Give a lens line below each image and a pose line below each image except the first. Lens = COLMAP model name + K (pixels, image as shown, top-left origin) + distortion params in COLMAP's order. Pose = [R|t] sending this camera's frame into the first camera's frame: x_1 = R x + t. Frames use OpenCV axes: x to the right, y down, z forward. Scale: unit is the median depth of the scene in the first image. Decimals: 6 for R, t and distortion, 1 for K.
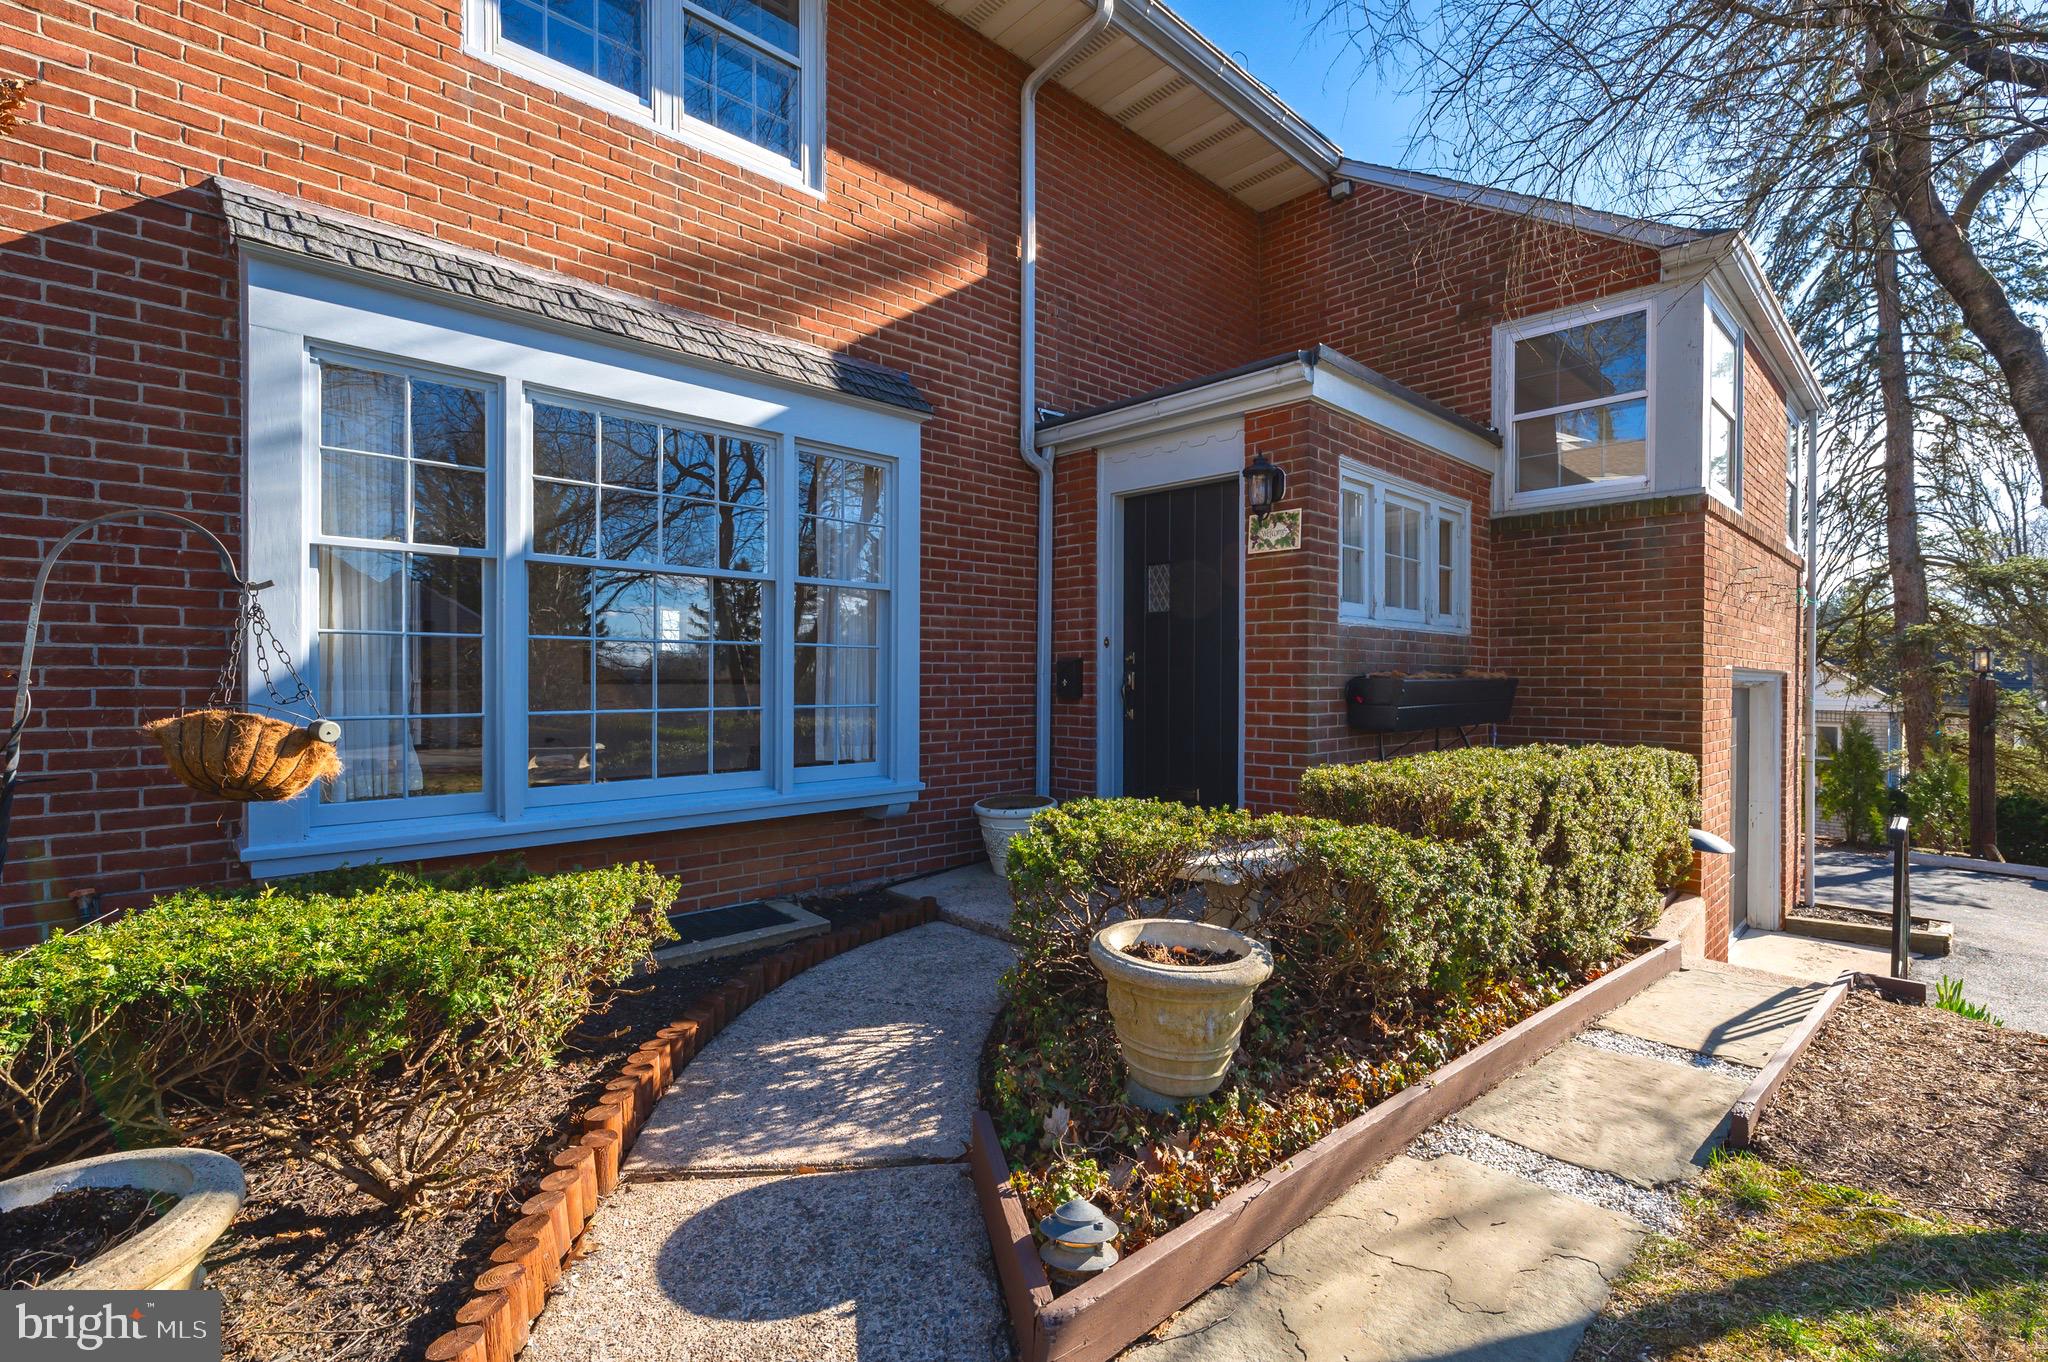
lens RADIAL K [[883.2, 0, 1024.0], [0, 883.2, 681.0], [0, 0, 1]] dist [-0.000289, -0.000005]
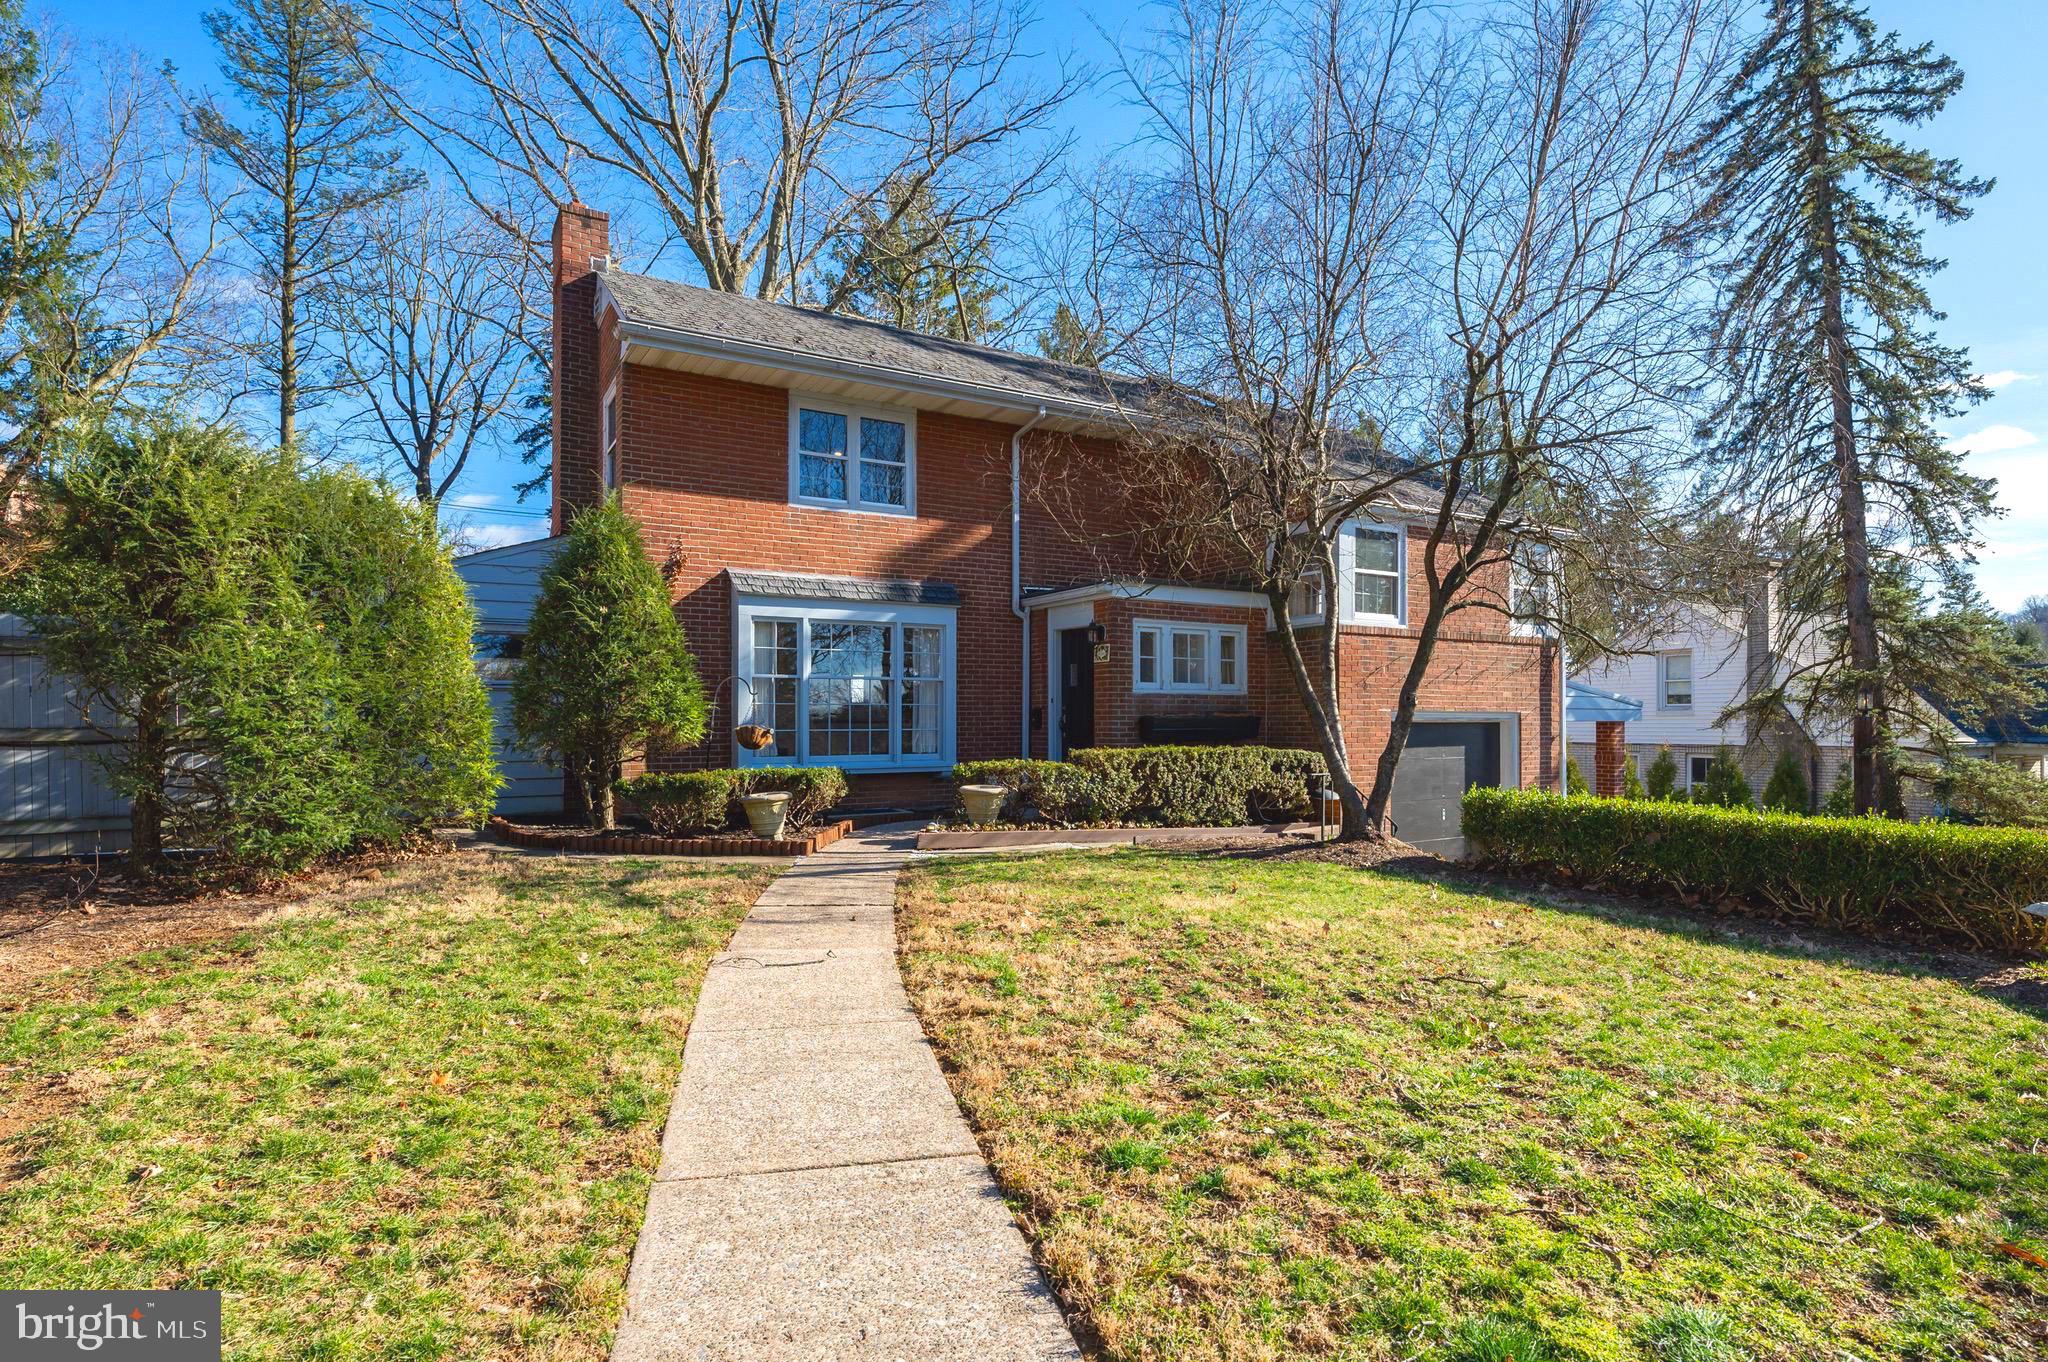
lens RADIAL K [[983.3, 0, 1024.0], [0, 983.3, 681.0], [0, 0, 1]] dist [0.001386, 0.000127]
pose [[0.976341, -0.013648, -0.215808, 0.625576], [0.003986, 0.998973, -0.045144, 0.017878], [0.216202, 0.043216, 0.975392, -1.512110]]
